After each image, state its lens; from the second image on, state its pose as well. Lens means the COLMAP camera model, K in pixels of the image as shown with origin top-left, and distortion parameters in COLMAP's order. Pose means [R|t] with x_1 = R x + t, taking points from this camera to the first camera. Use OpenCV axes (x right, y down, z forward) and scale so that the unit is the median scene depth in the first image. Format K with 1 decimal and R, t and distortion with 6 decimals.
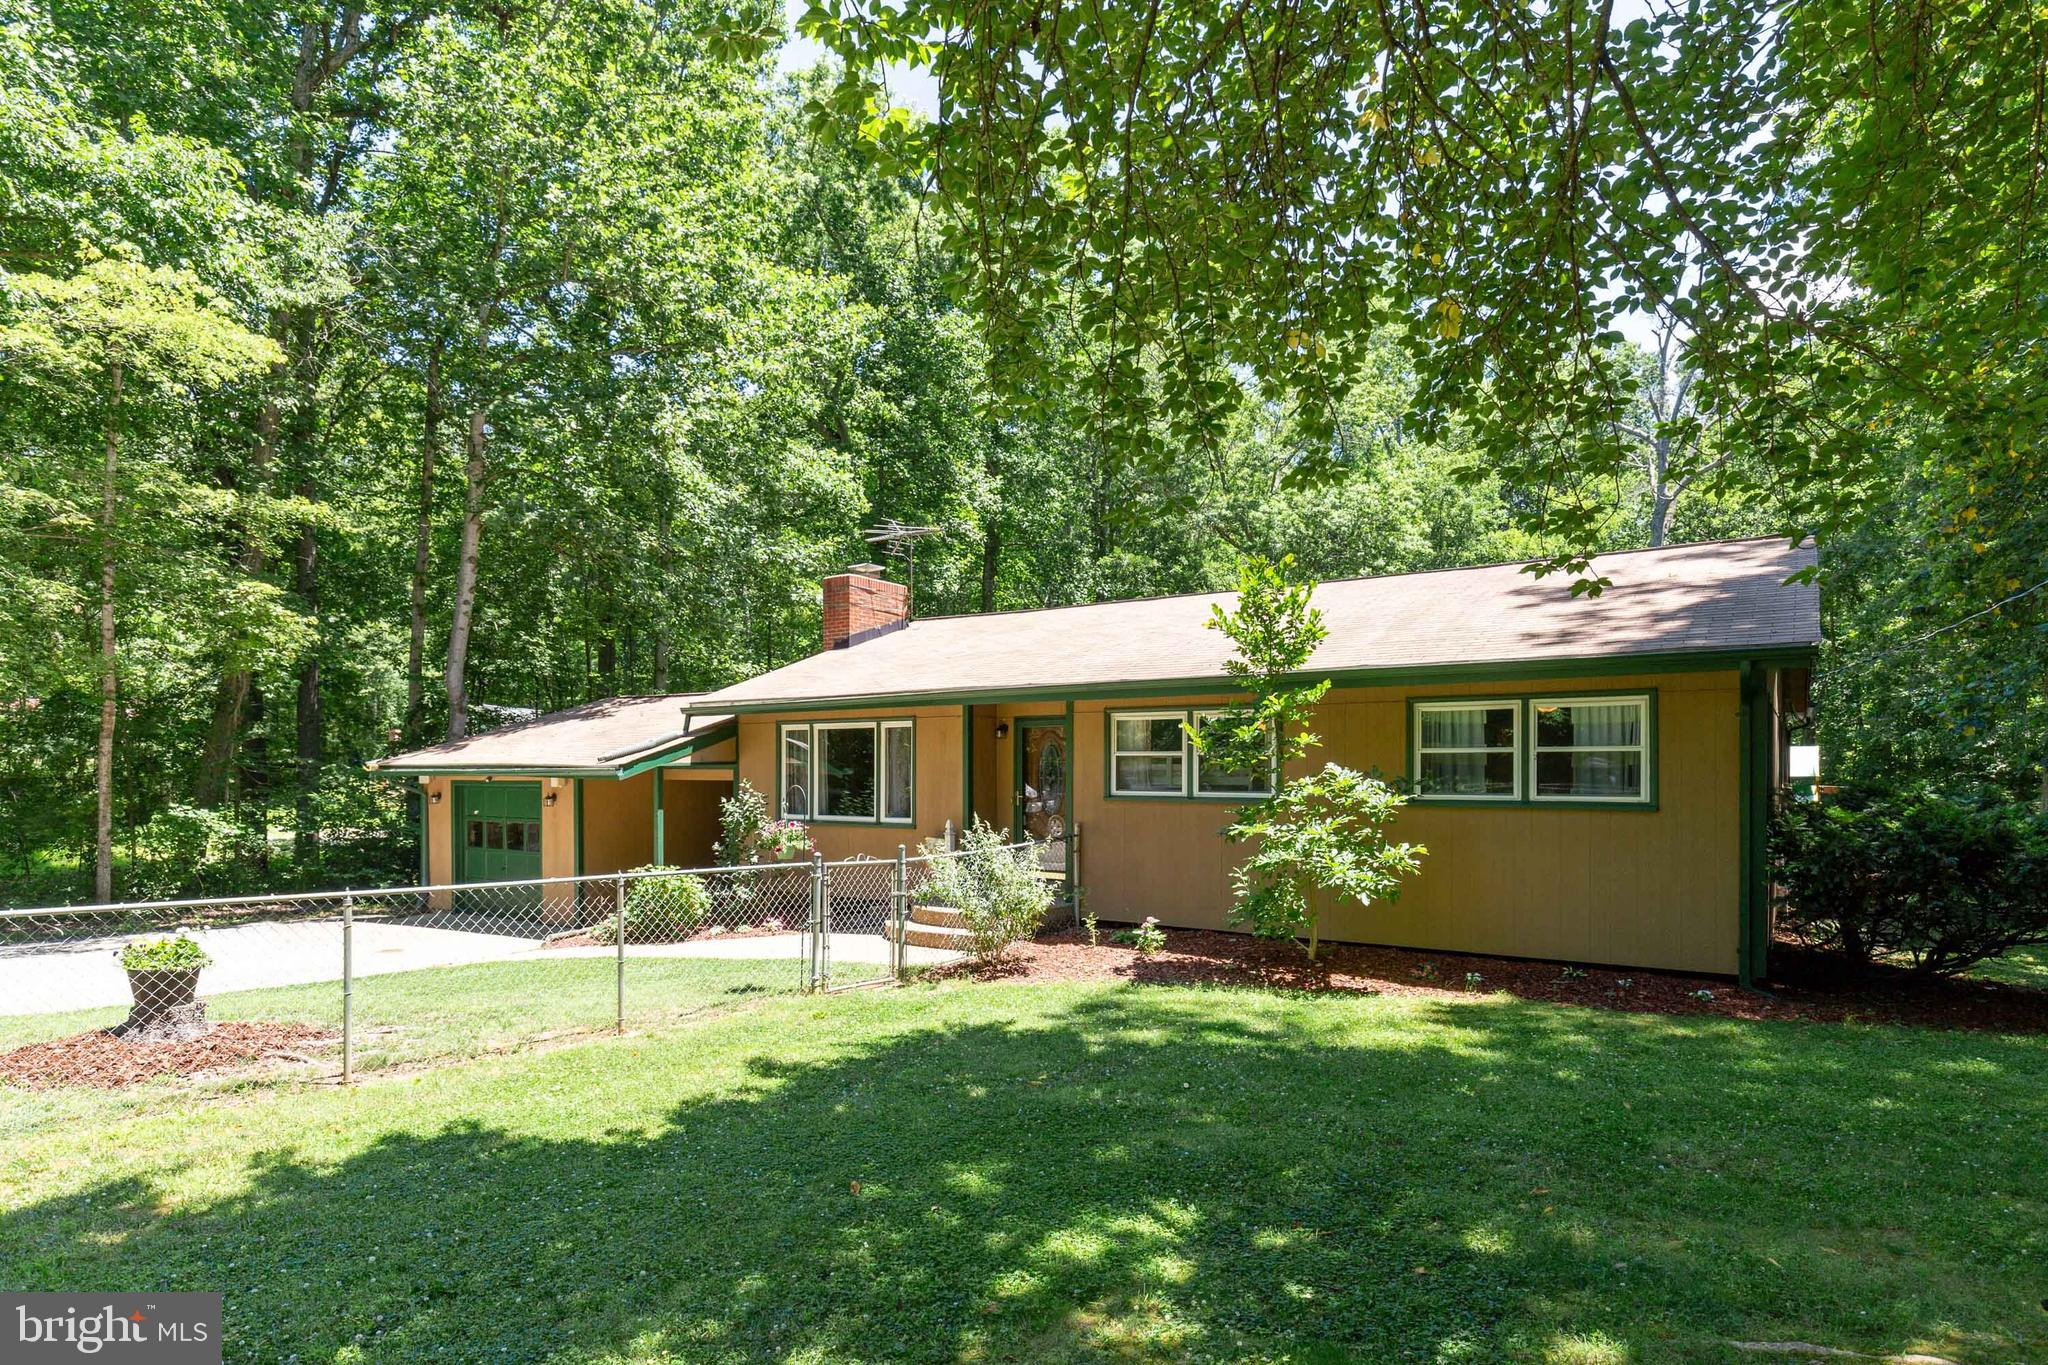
lens RADIAL K [[1166.7, 0, 1117.2], [0, 1166.7, 763.4], [0, 0, 1]] dist [0.001267, 0.000407]
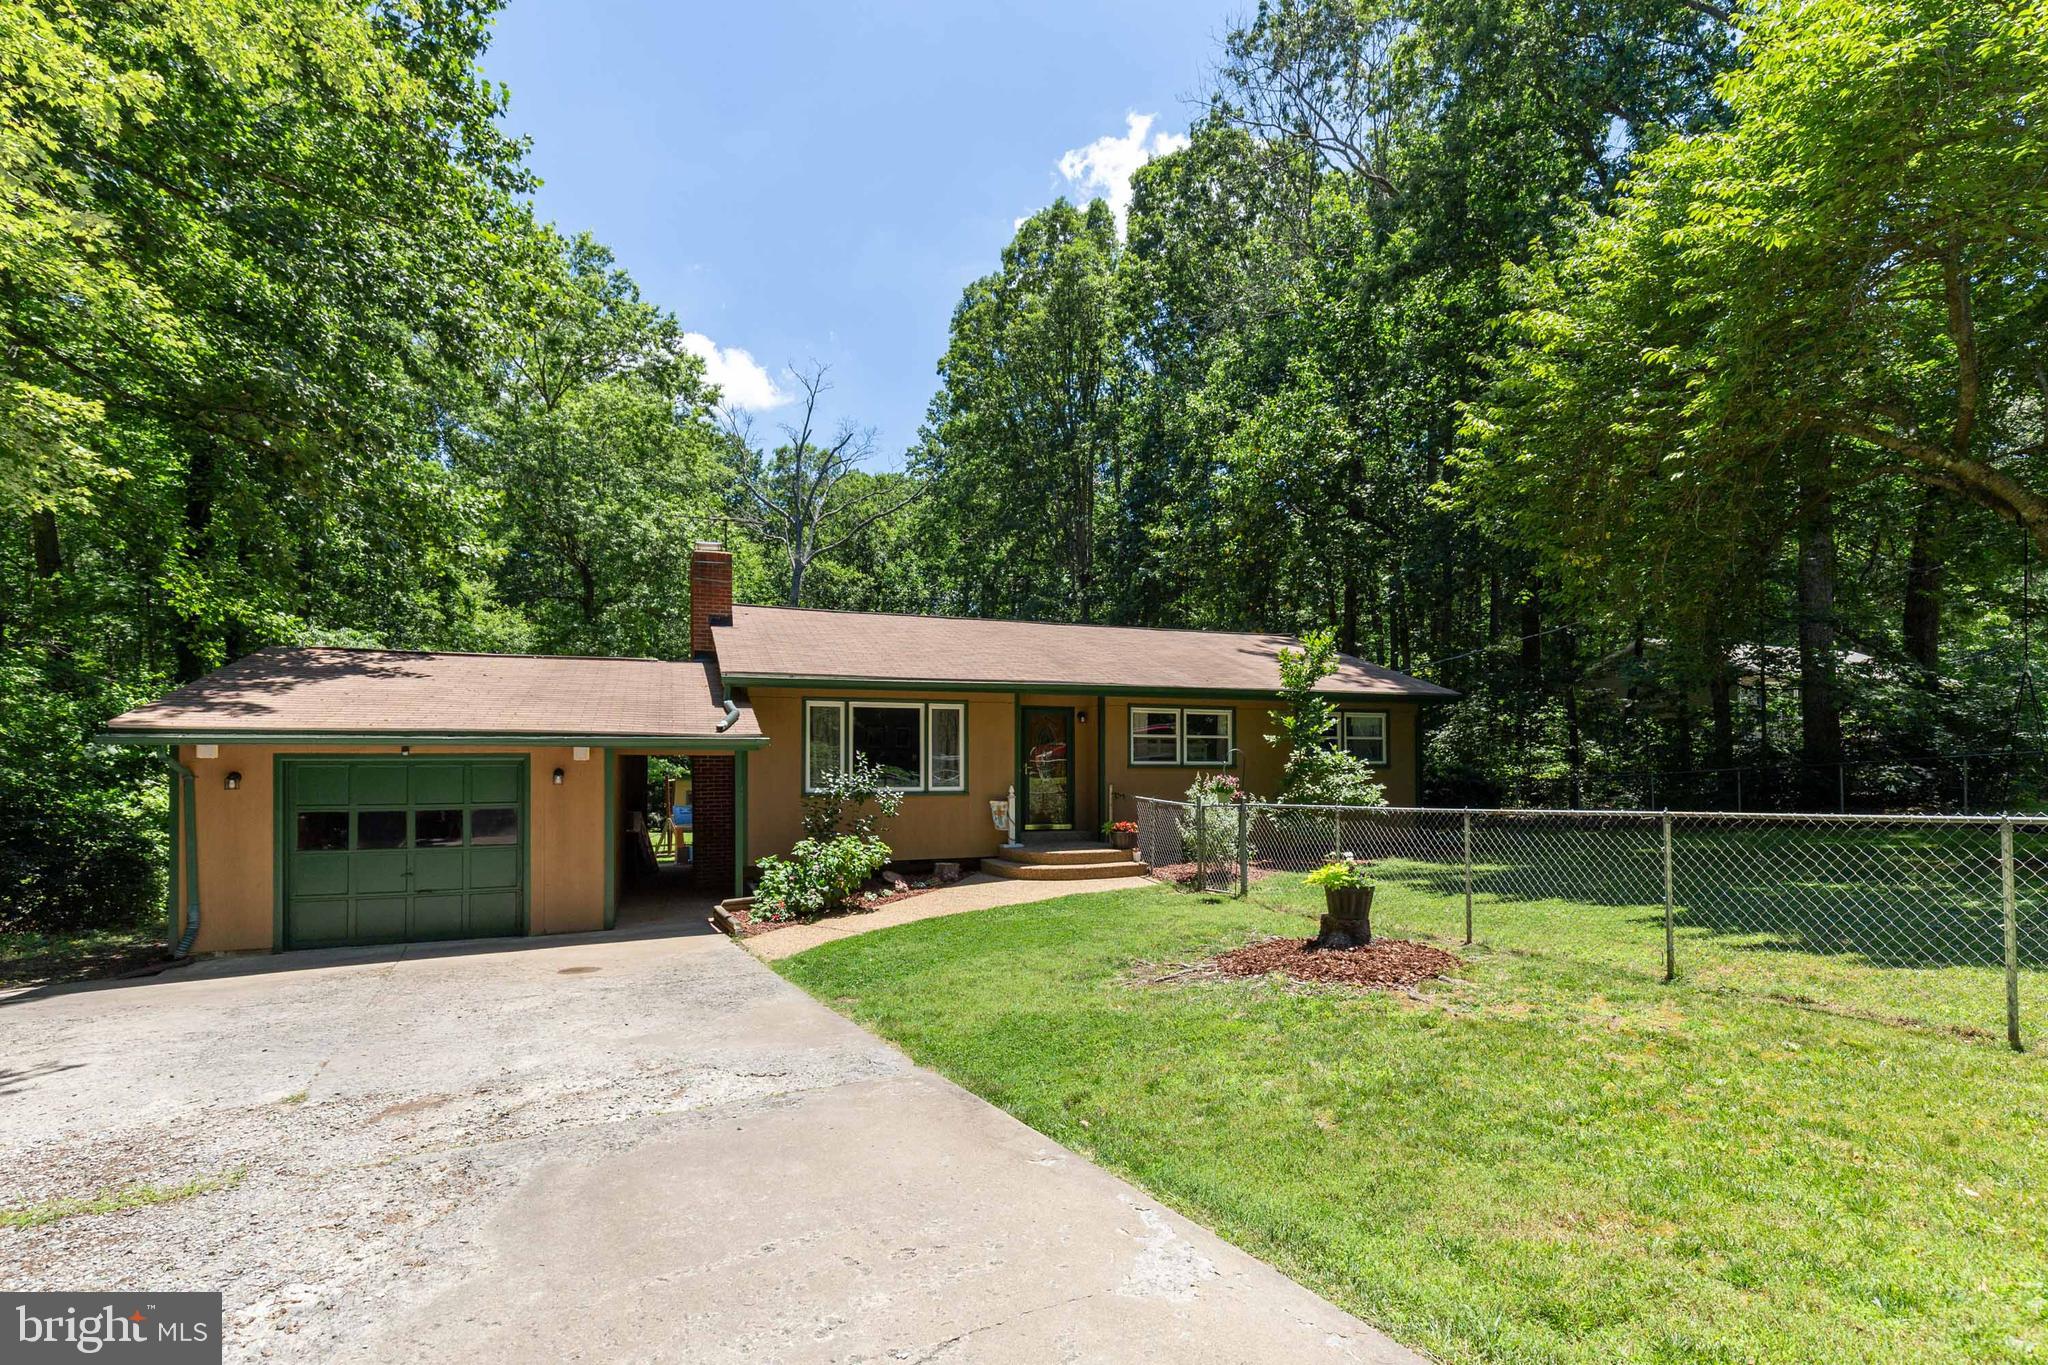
lens RADIAL K [[996.1, 0, 1020.1], [0, 996.1, 749.1], [0, 0, 1]] dist [0.010660, 0.000248]
pose [[0.551553, 0.013323, 0.834034, -1.009154], [-0.001794, 0.999889, -0.014786, 0.024440], [-0.834138, 0.006659, 0.551516, 0.397184]]
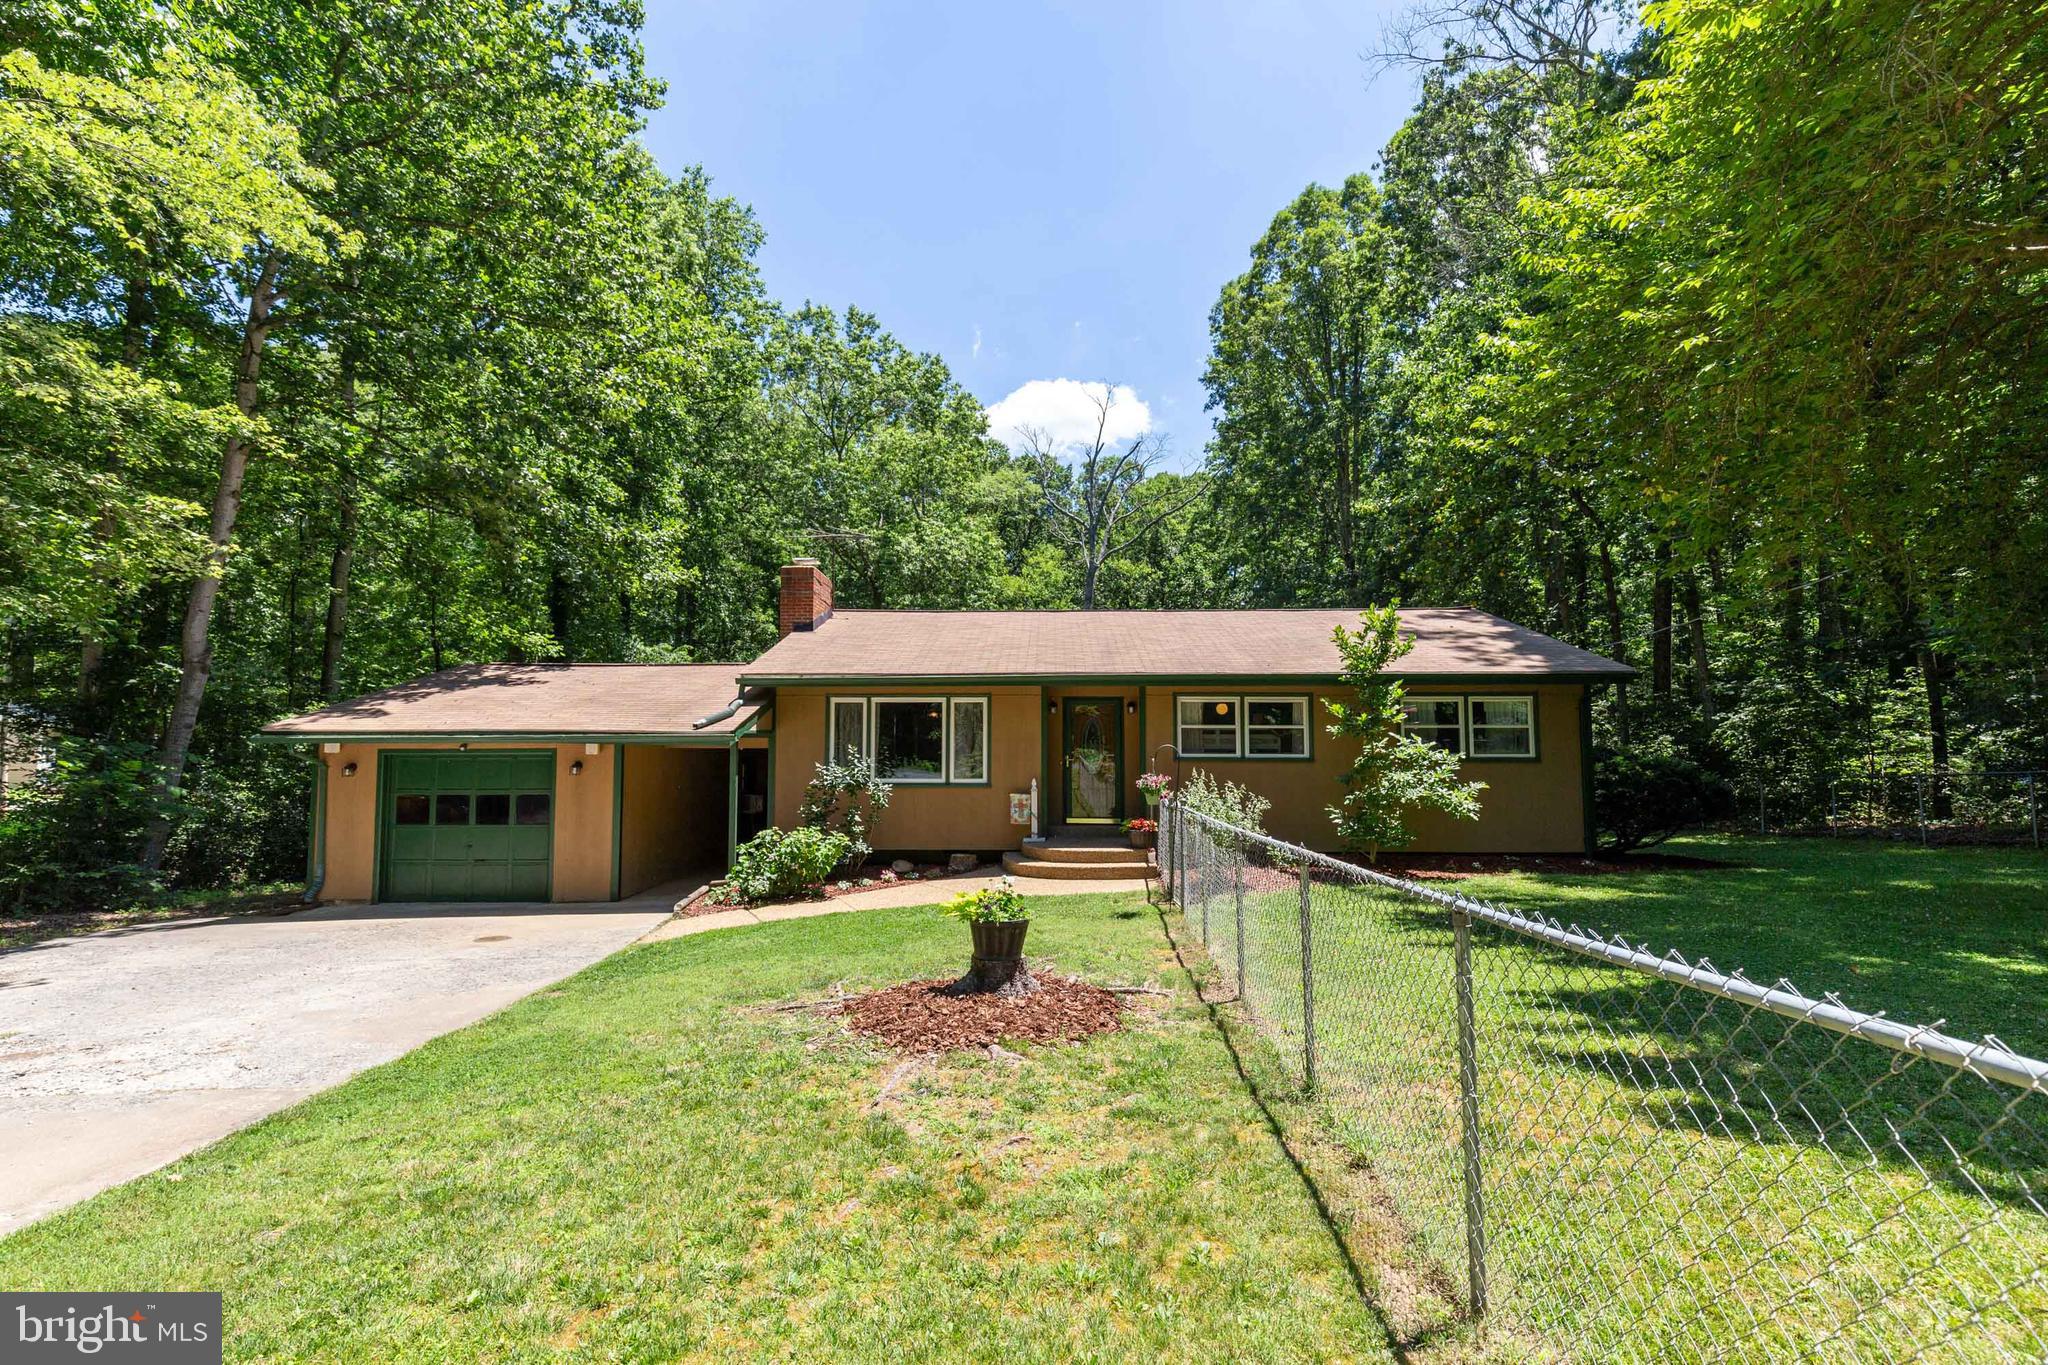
lens RADIAL K [[923.9, 0, 1024.0], [0, 923.9, 682.5], [0, 0, 1]] dist [0.006521, -0.000172]
pose [[0.837208, 0.038585, 0.545522, -0.677333], [-0.003512, 0.997867, -0.065190, 0.010327], [-0.546873, 0.052661, 0.835558, 0.180765]]
